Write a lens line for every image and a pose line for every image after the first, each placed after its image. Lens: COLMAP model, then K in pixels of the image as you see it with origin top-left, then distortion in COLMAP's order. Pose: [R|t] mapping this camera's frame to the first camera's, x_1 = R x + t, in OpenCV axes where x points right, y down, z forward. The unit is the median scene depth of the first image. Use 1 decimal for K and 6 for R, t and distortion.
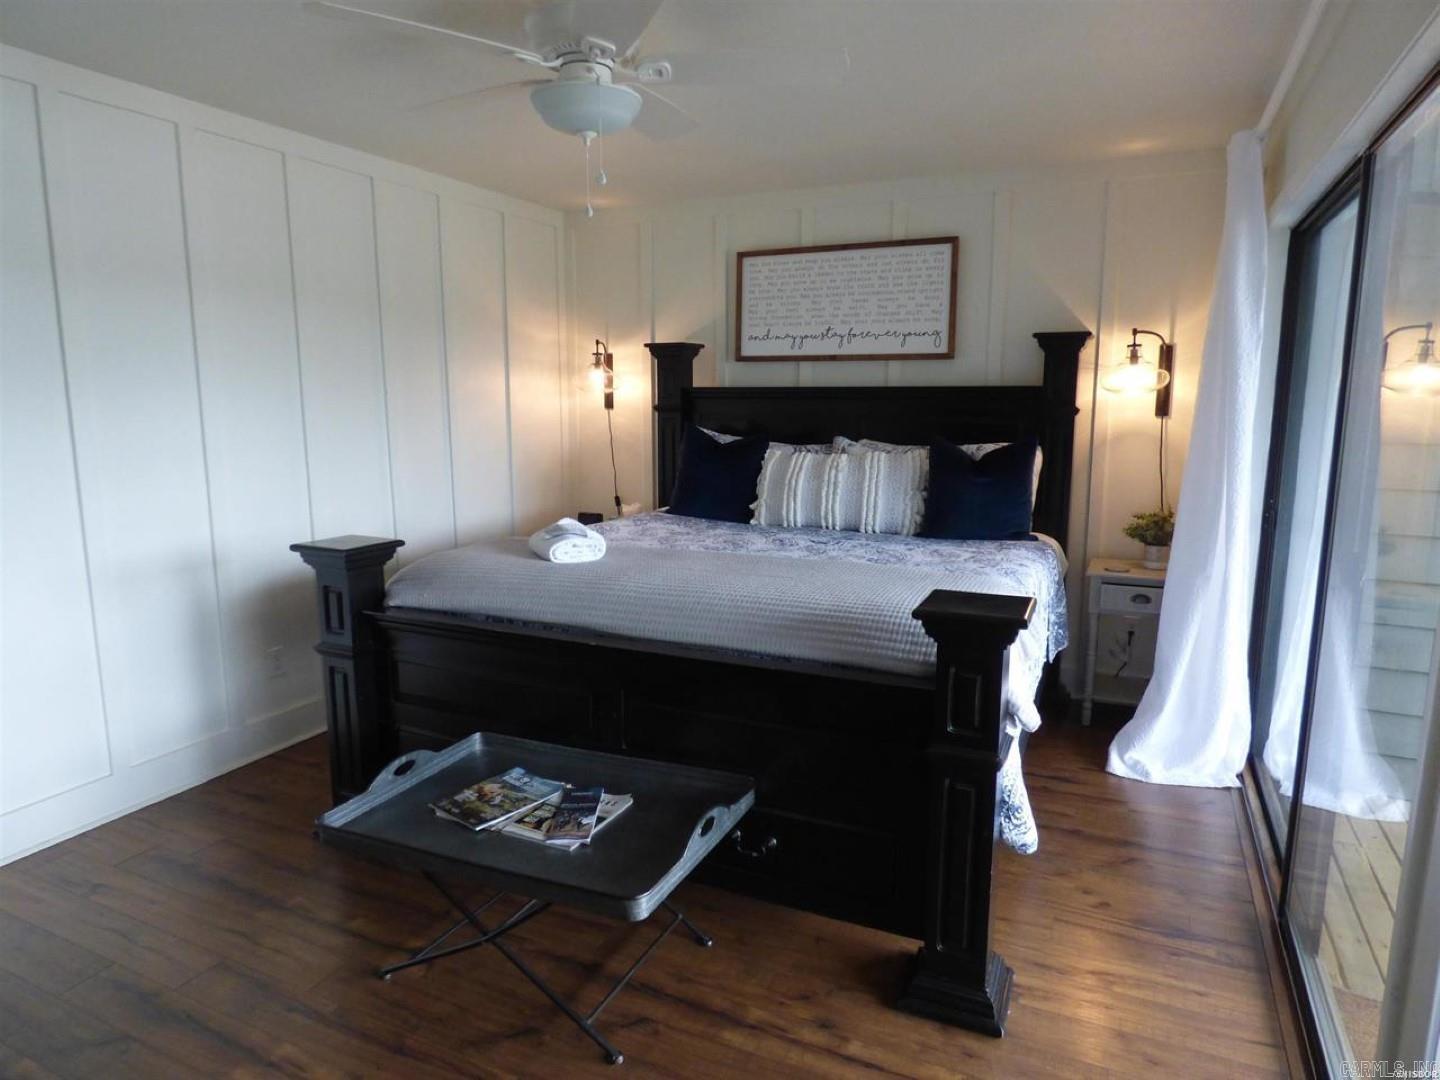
lens RADIAL K [[877.6, 0, 722.7], [0, 877.6, 535.9], [0, 0, 1]] dist [-0.007522, -0.001050]
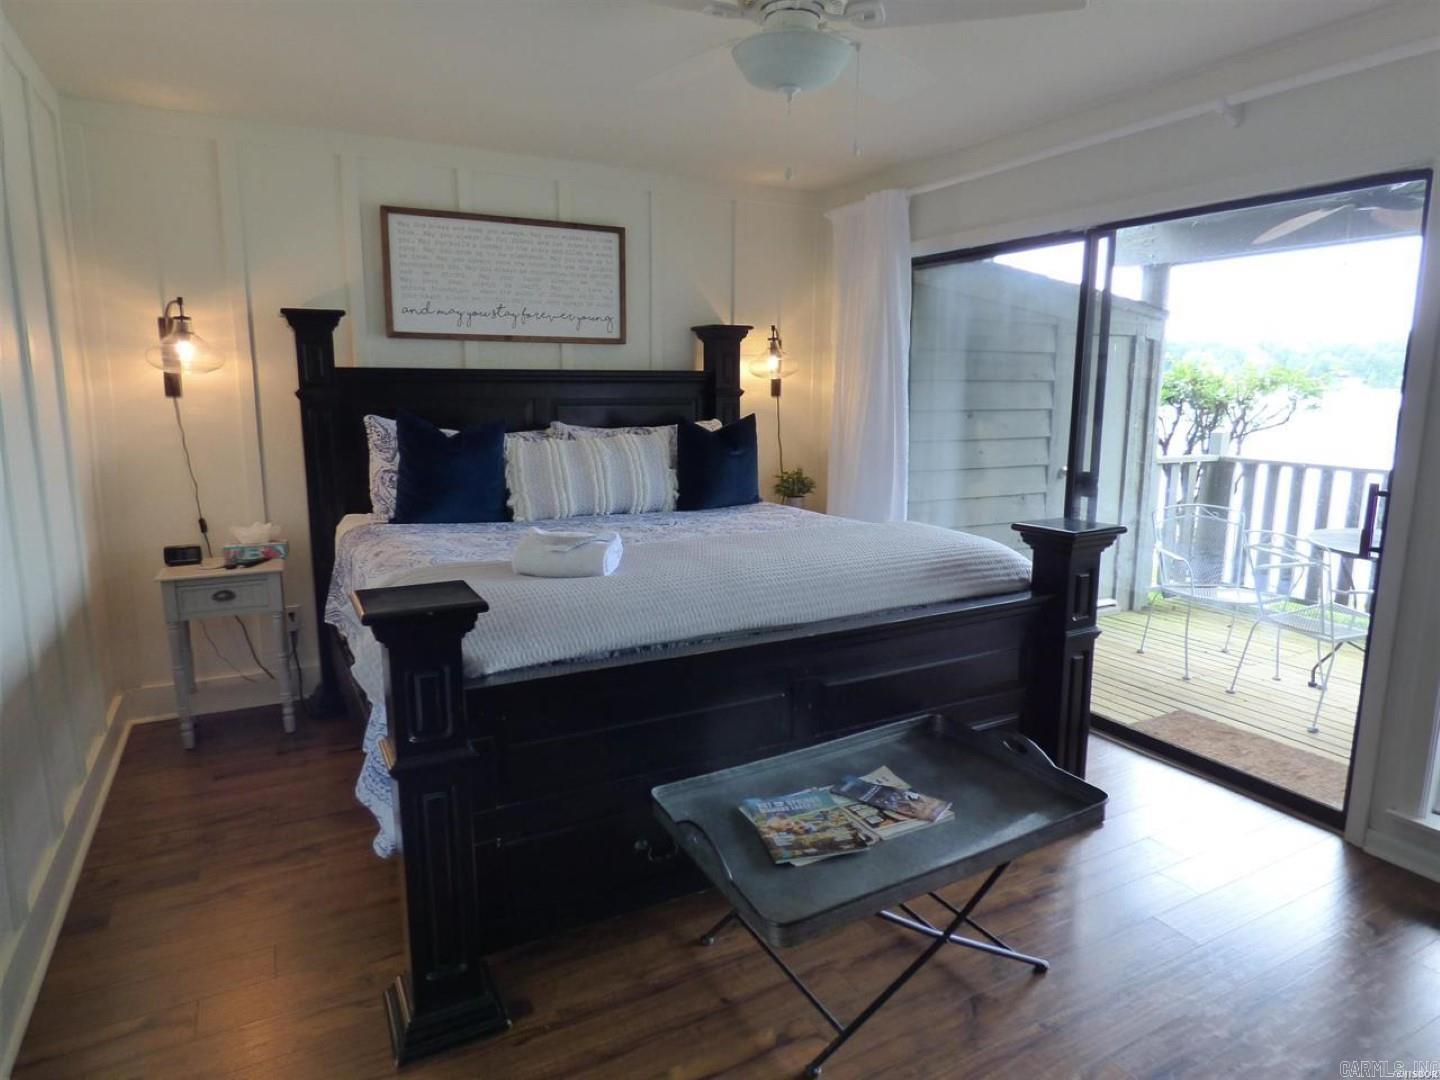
lens RADIAL K [[877.6, 0, 722.7], [0, 877.6, 535.9], [0, 0, 1]] dist [-0.007522, -0.001050]
pose [[0.588082, -0.136536, 0.797193, -0.534366], [0.127137, 0.989000, 0.075599, -0.038106], [-0.798746, 0.056894, 0.598972, 0.282607]]
